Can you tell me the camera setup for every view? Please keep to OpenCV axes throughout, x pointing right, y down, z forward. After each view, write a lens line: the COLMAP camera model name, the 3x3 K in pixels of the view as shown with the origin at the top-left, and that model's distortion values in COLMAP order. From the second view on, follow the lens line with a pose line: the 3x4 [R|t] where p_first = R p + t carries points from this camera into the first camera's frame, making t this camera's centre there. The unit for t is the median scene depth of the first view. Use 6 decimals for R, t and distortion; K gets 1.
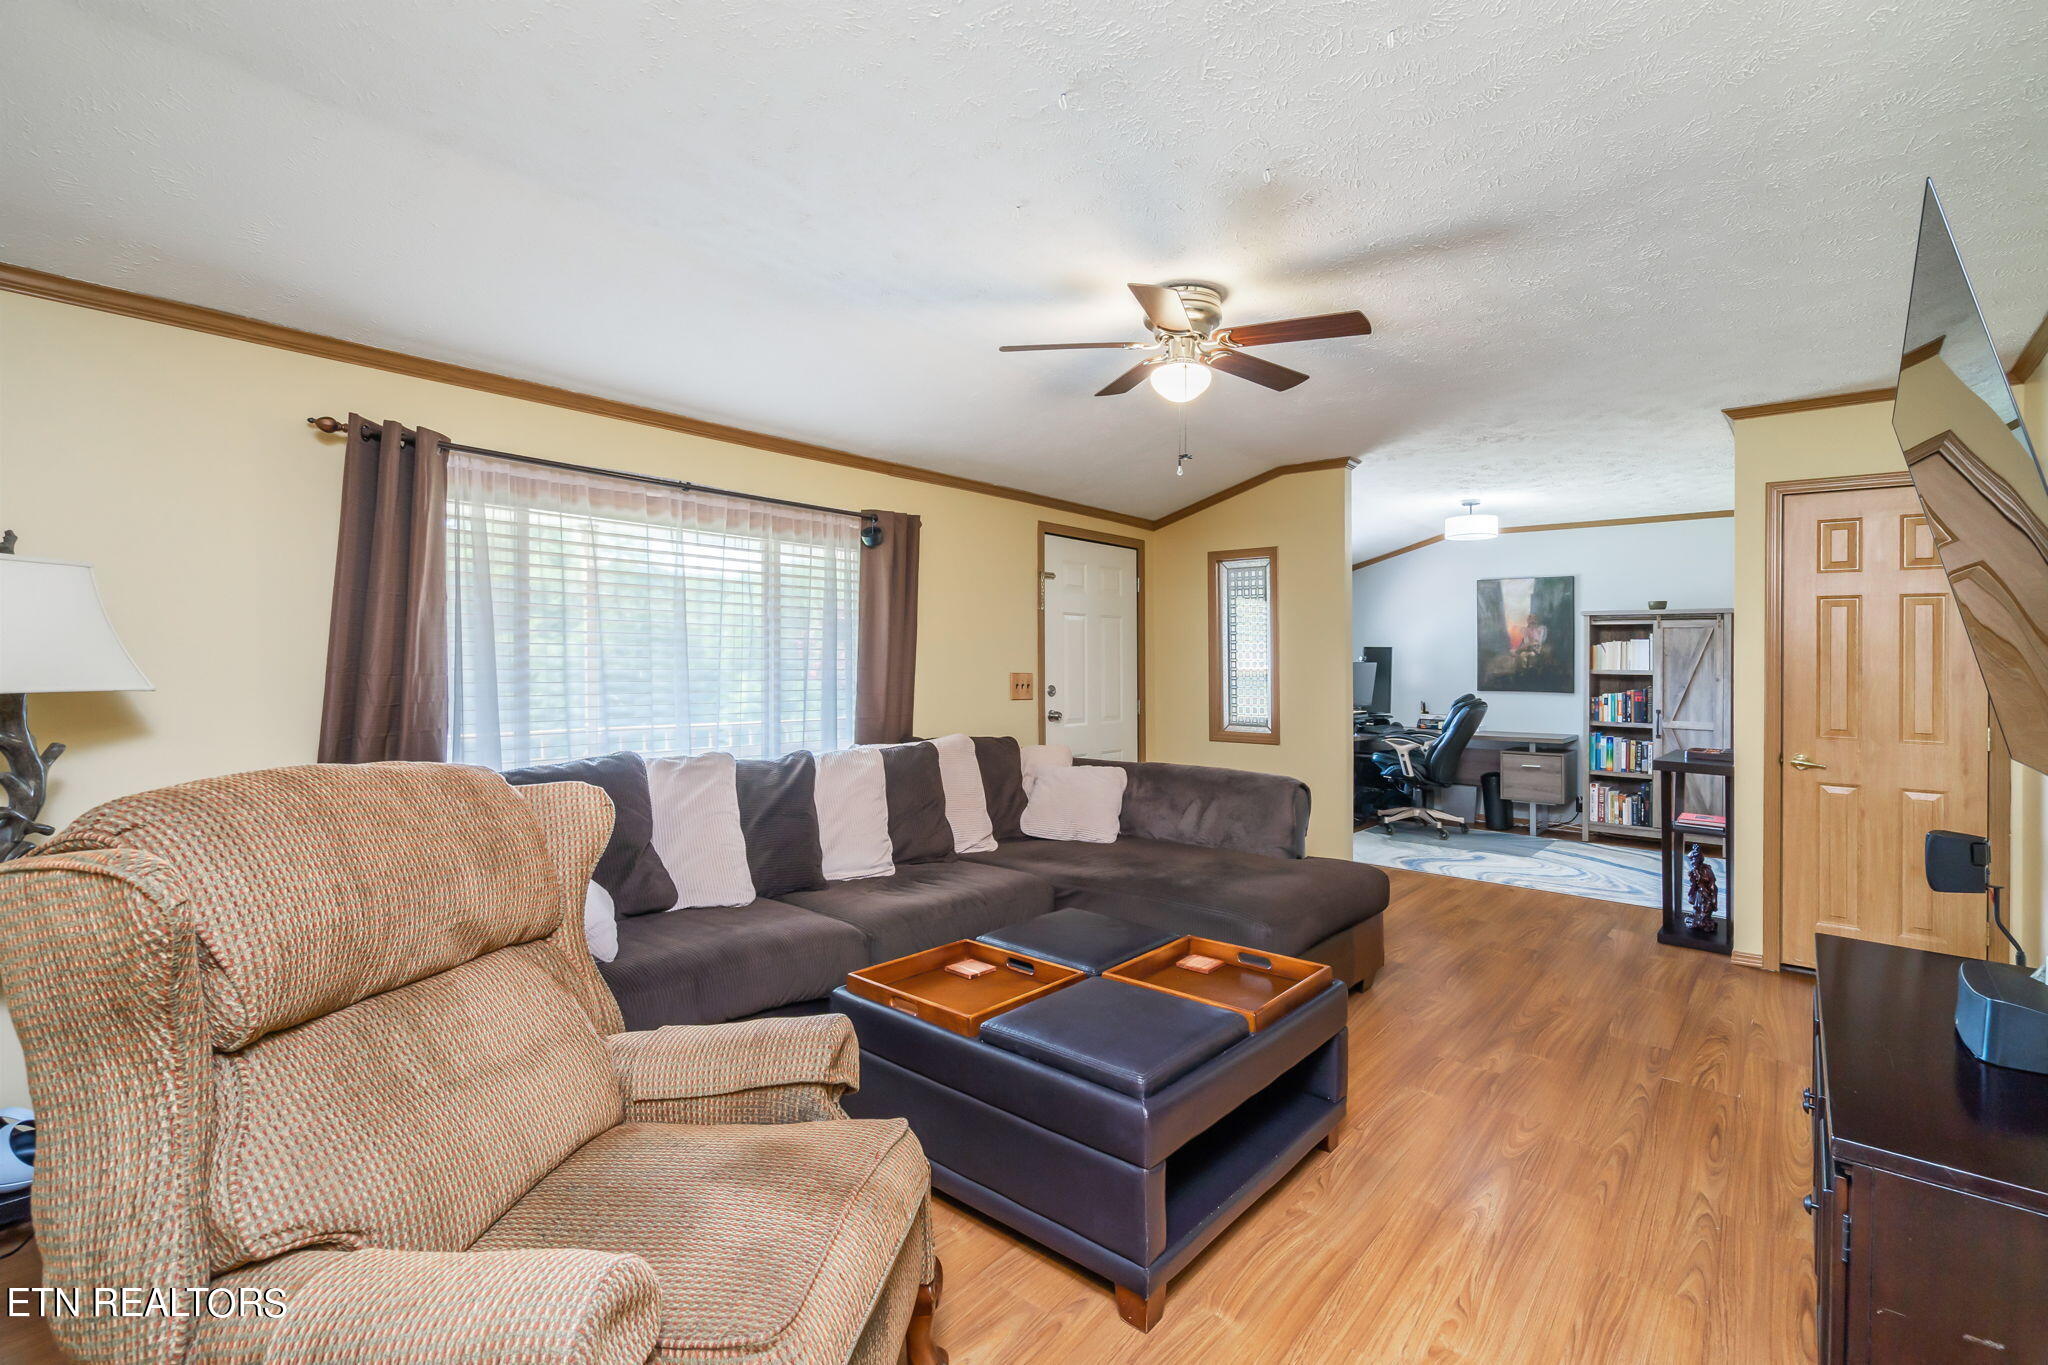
lens RADIAL K [[936.8, 0, 1025.0], [0, 936.8, 681.4], [0, 0, 1]] dist [-0.000991, 0.000164]
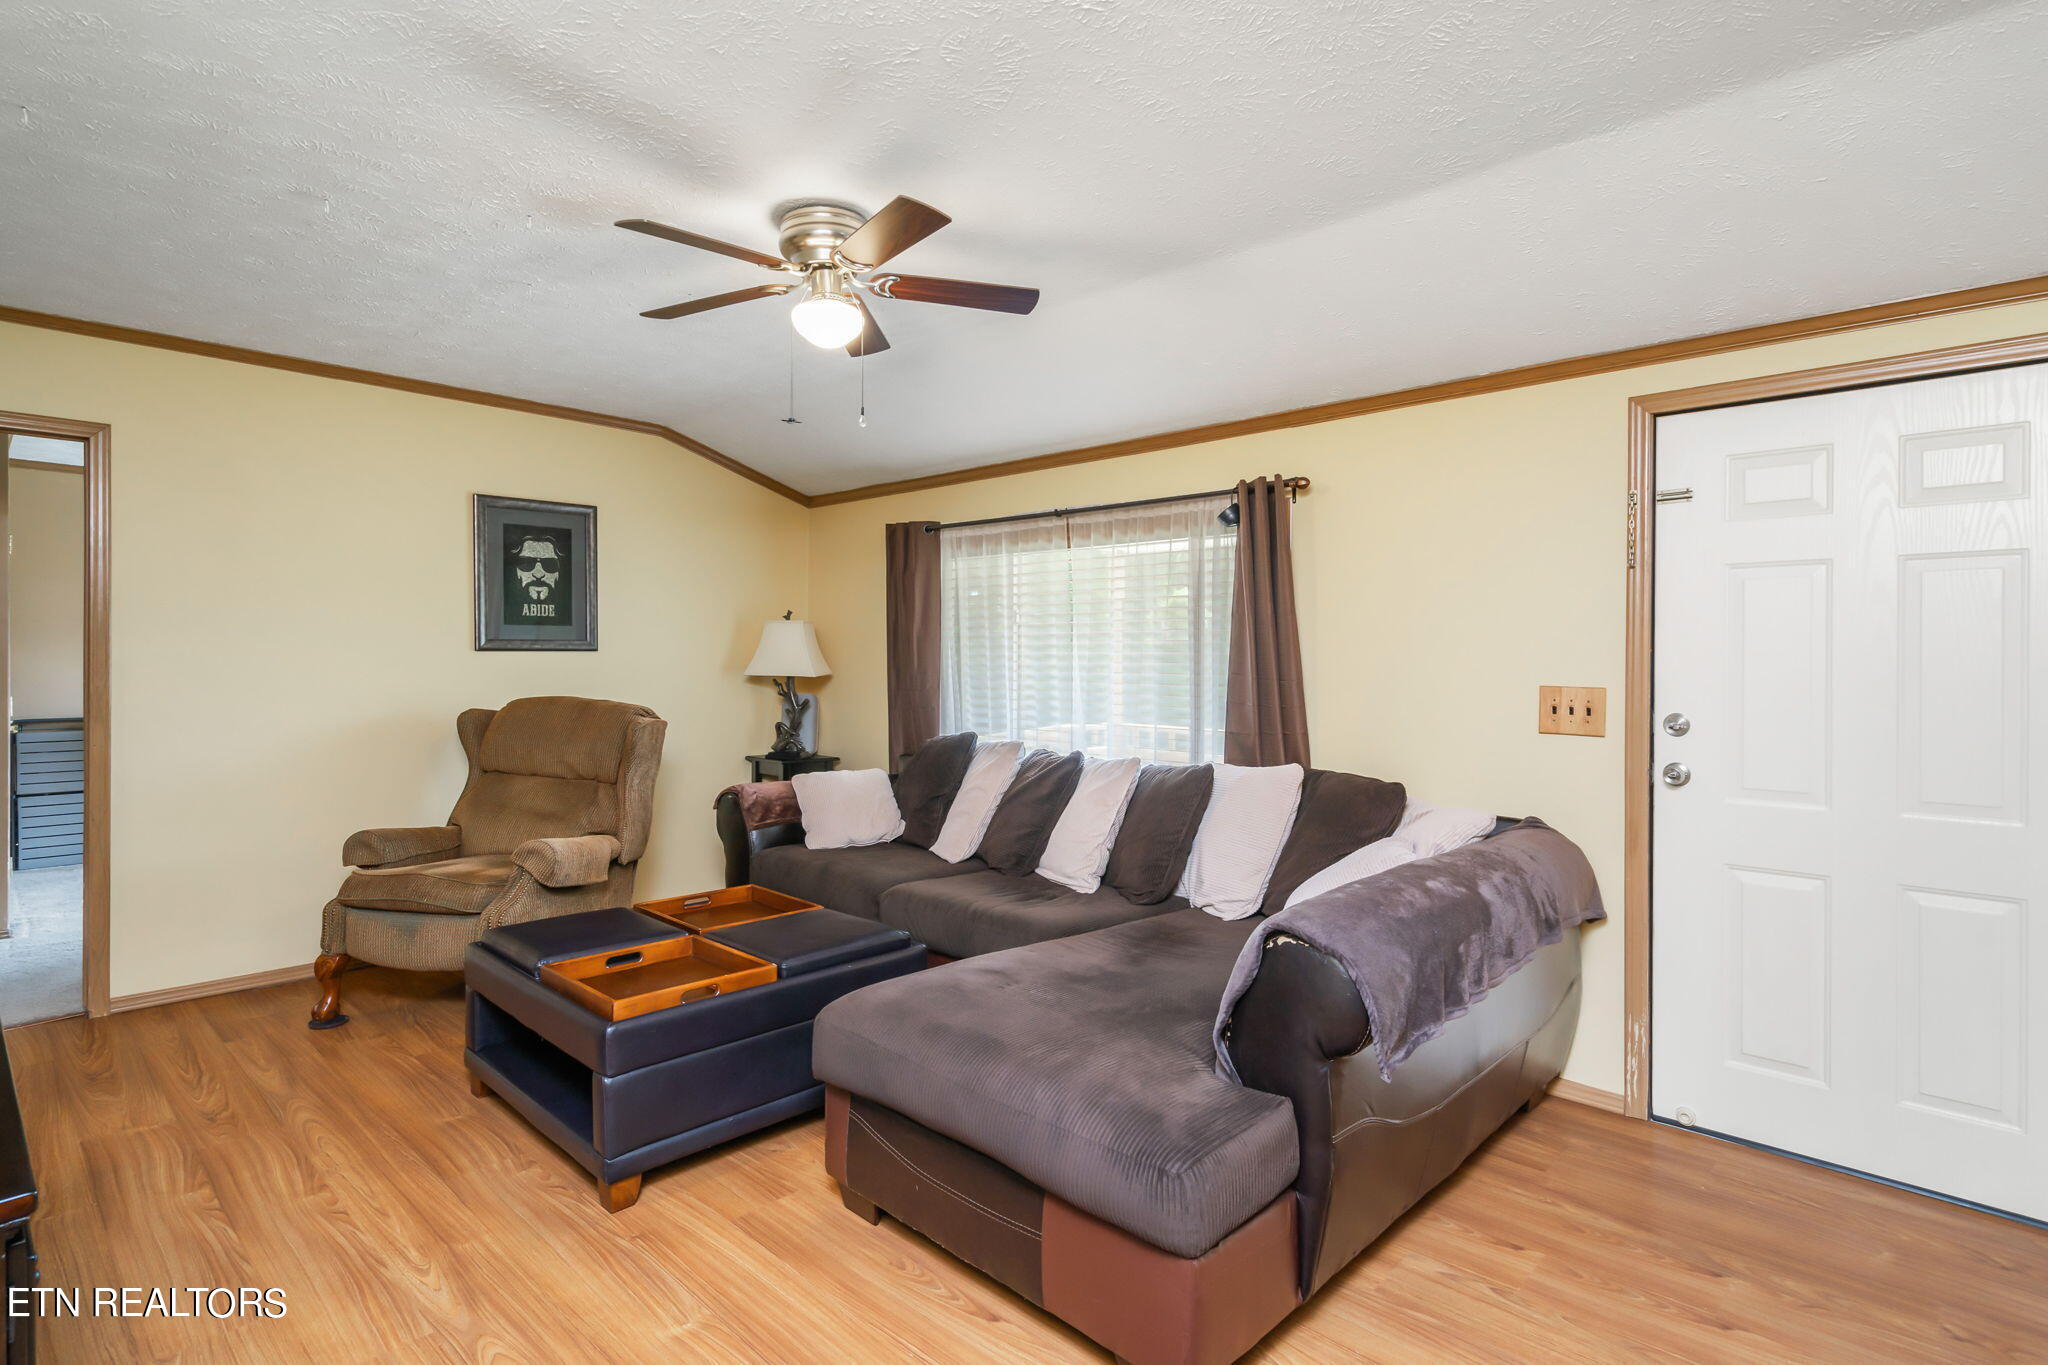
lens RADIAL K [[958.0, 0, 928.0], [0, 958.0, 678.8], [0, 0, 1]] dist [-0.003761, -0.000312]
pose [[-0.064696, 0.001077, -0.997904, 0.811877], [-0.034671, 0.999393, 0.003327, -0.003129], [0.997303, 0.034814, -0.064619, 0.910630]]
